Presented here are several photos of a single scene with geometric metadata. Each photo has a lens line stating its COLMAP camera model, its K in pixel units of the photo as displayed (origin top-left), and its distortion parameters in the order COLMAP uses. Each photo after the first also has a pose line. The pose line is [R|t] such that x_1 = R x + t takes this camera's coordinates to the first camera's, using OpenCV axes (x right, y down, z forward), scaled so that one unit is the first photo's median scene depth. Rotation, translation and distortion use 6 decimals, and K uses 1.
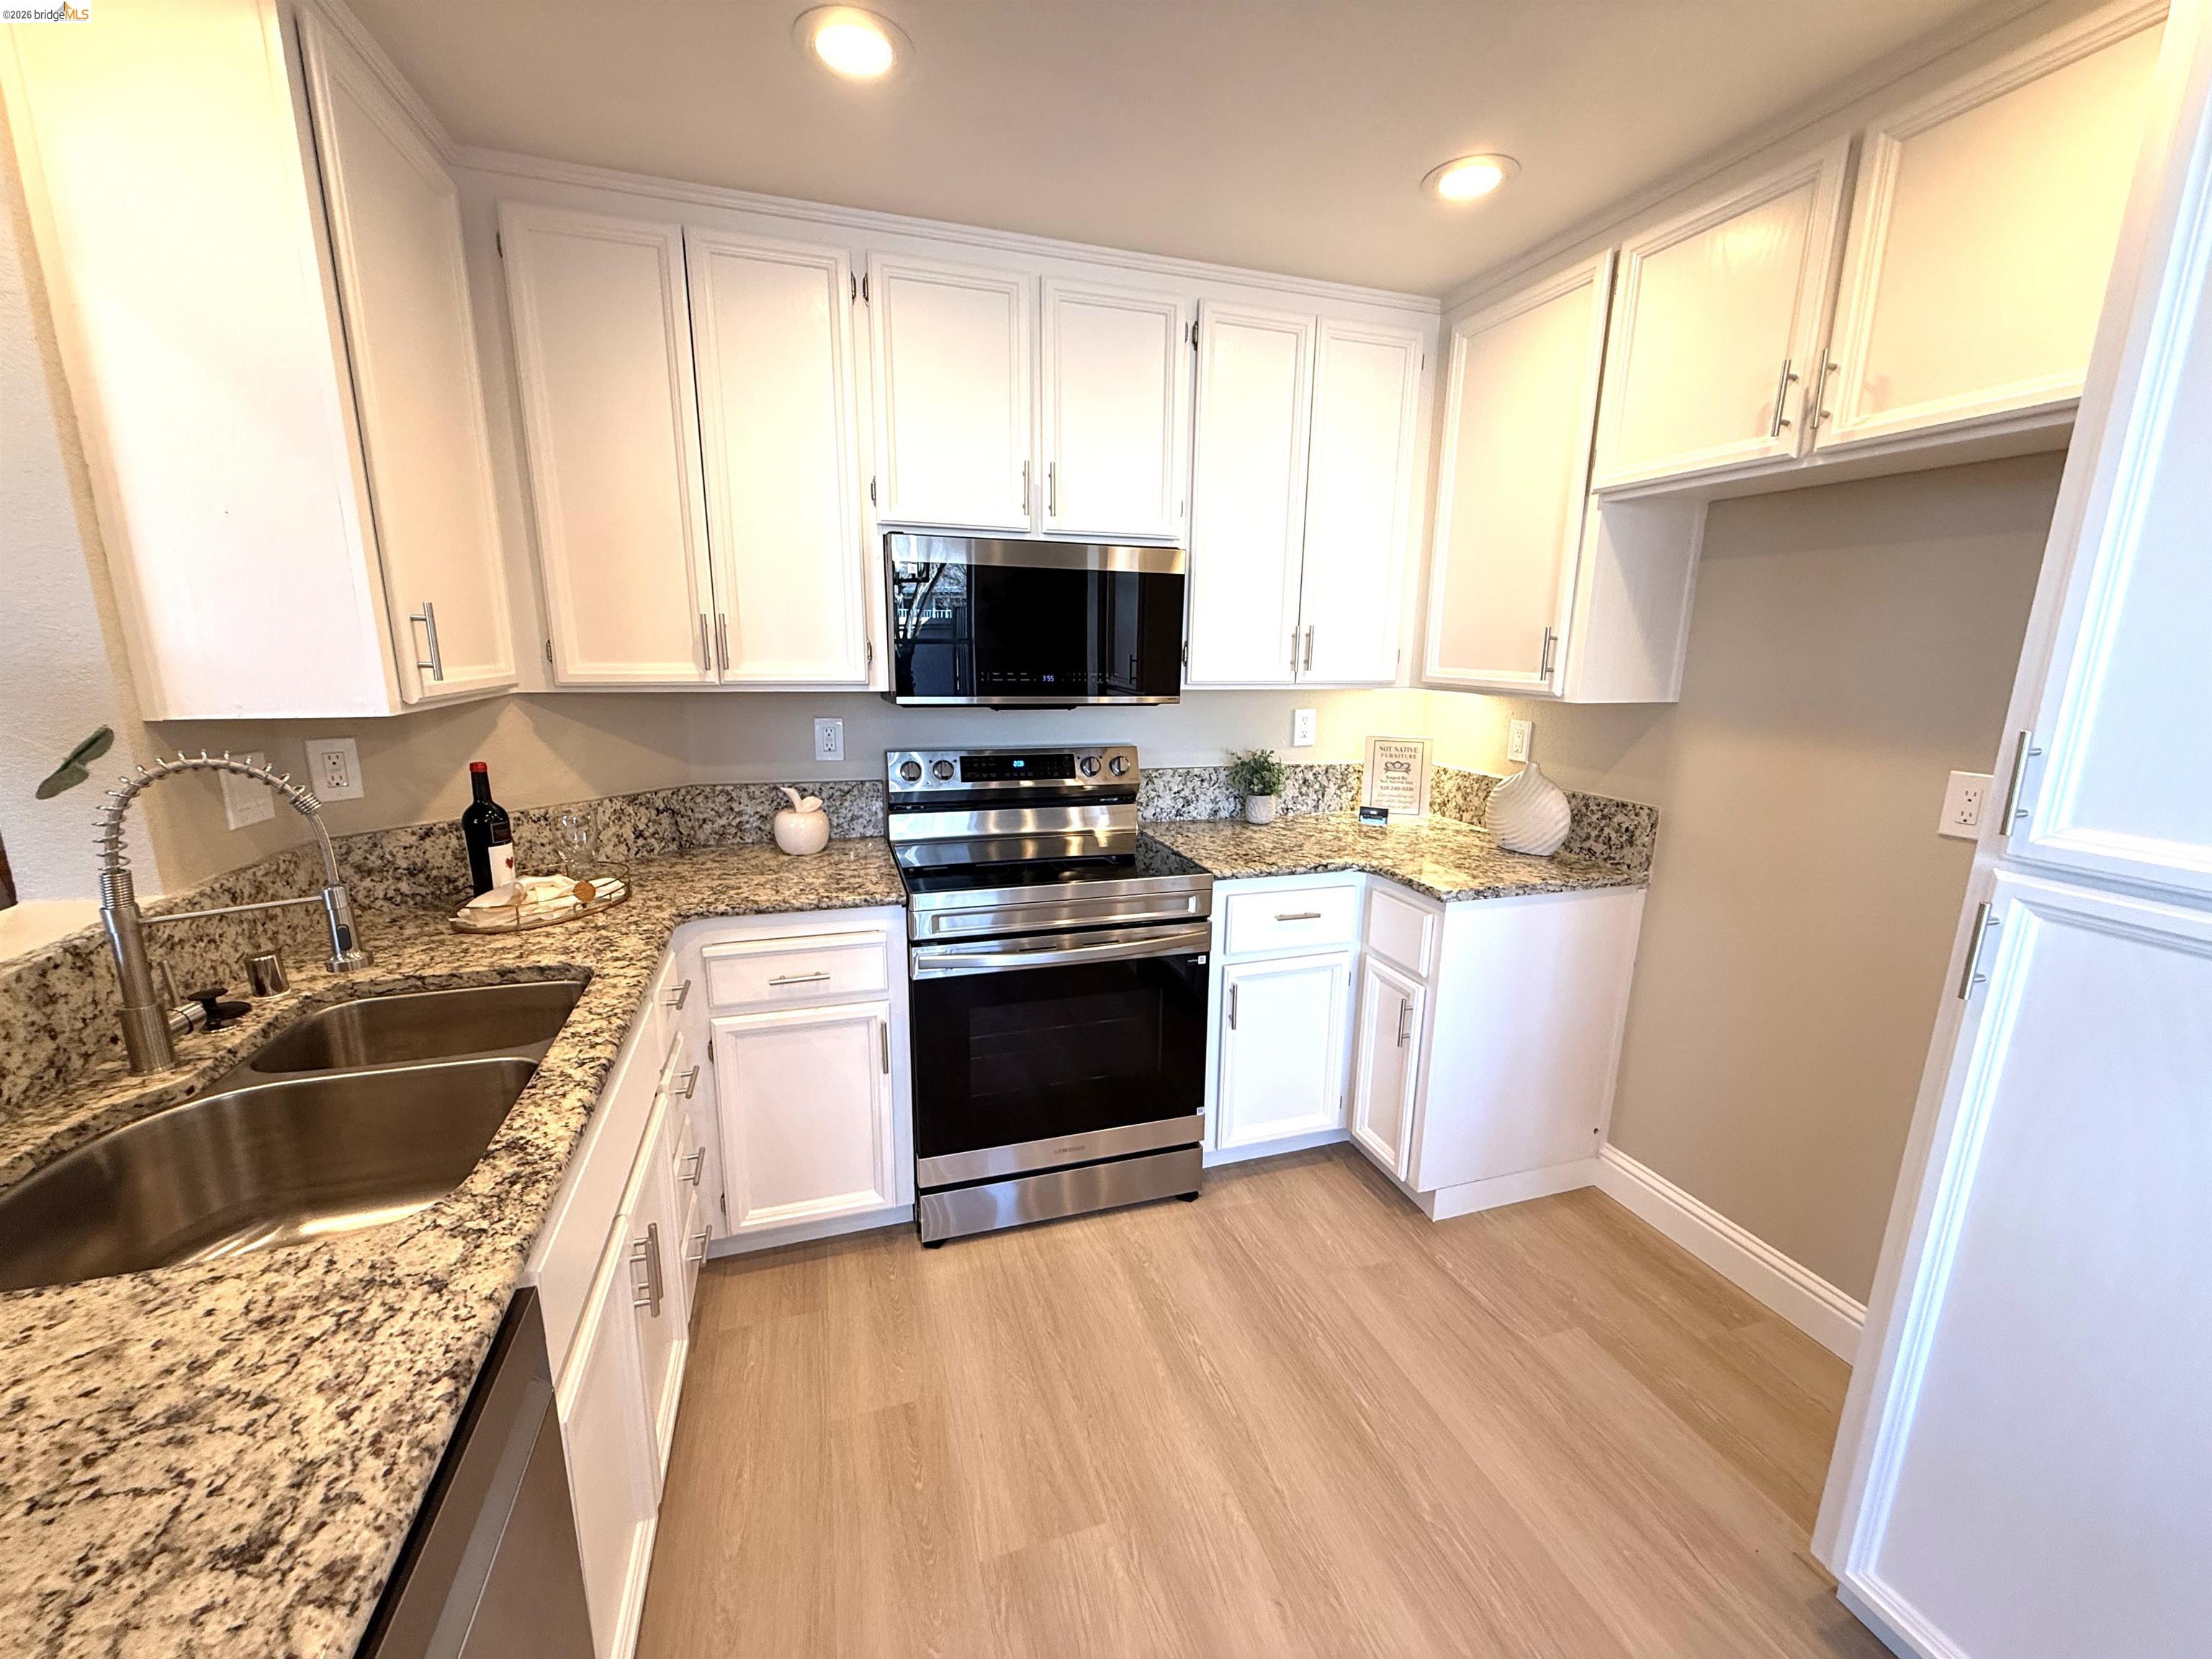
lens RADIAL K [[880.1, 0, 1103.2], [0, 880.1, 830.7], [0, 0, 1]] dist [0.001982, -0.000274]
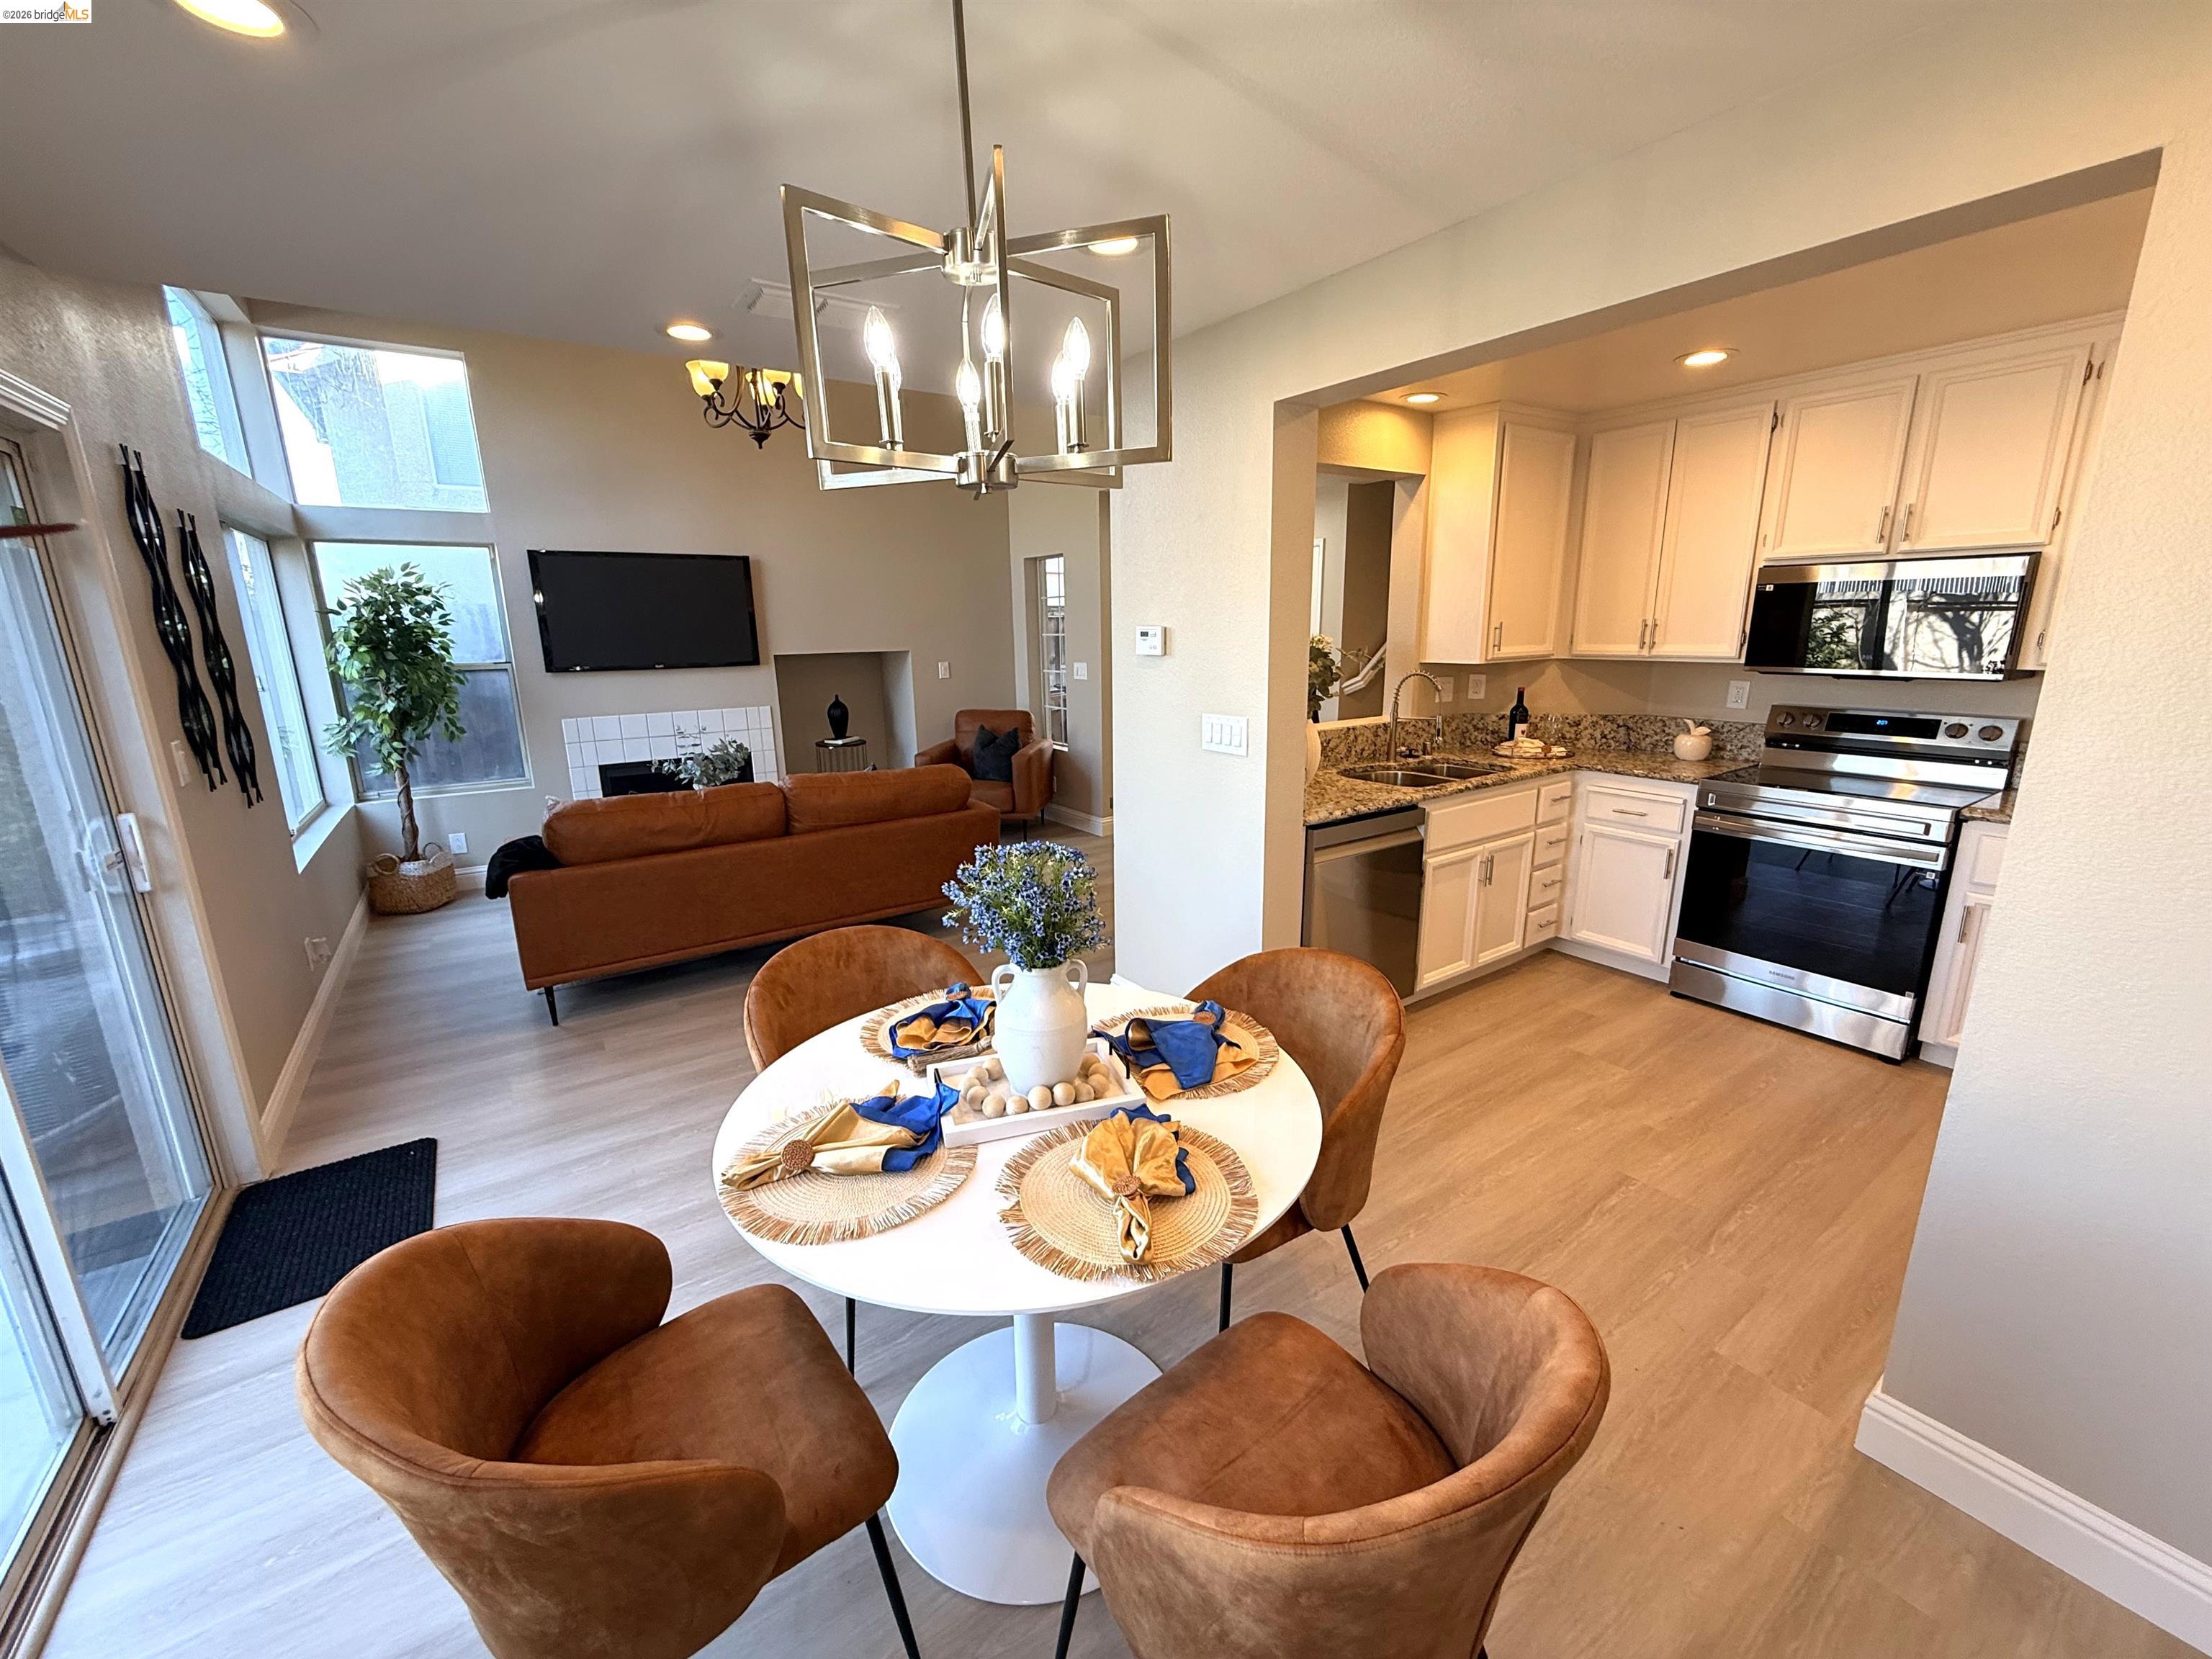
lens RADIAL K [[880.1, 0, 1106.5], [0, 880.1, 833.3], [0, 0, 1]] dist [0.001982, -0.000274]
pose [[0.288863, 0.204781, -0.935213, 1.029824], [-0.184257, 0.970485, 0.155593, 0.115140], [0.939472, 0.127374, 0.318070, -0.606243]]
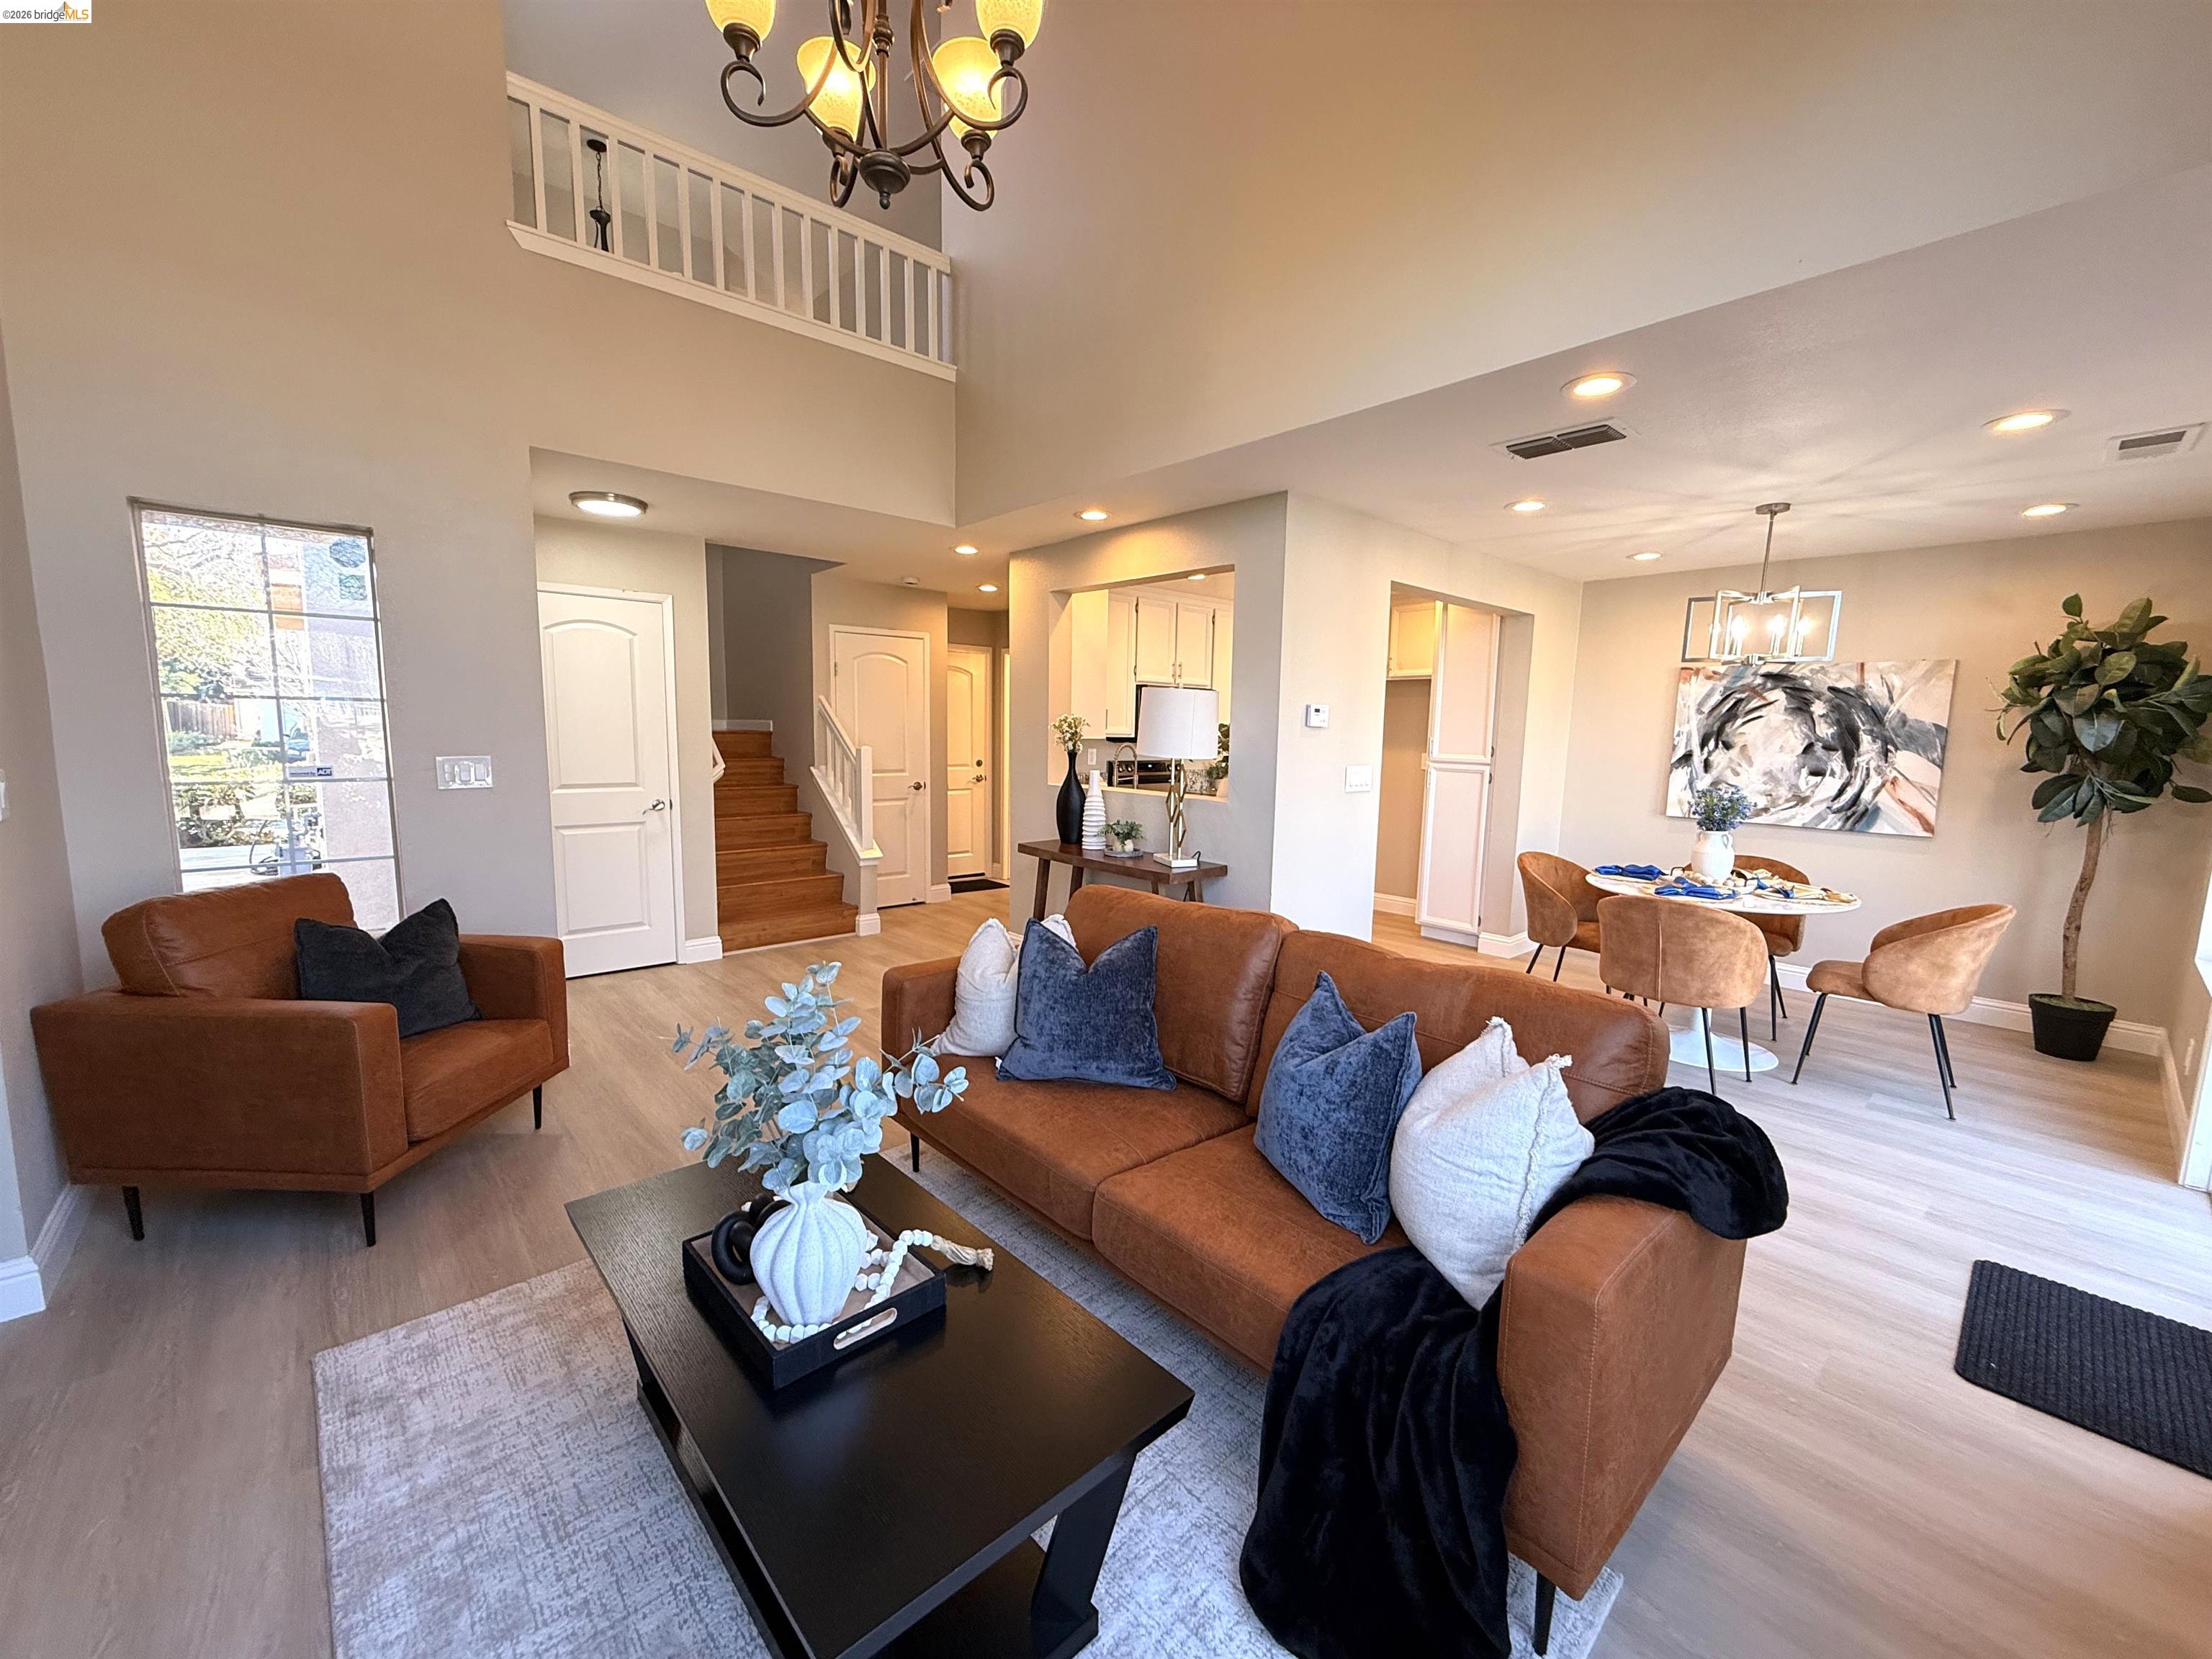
lens RADIAL K [[880.1, 0, 1103.1], [0, 880.1, 831.8], [0, 0, 1]] dist [0.001982, -0.000274]
pose [[0.917111, -0.040780, 0.396541, -1.569288], [0.075645, 0.994483, -0.072679, 0.370770], [-0.391390, 0.096651, 0.915135, -1.642626]]
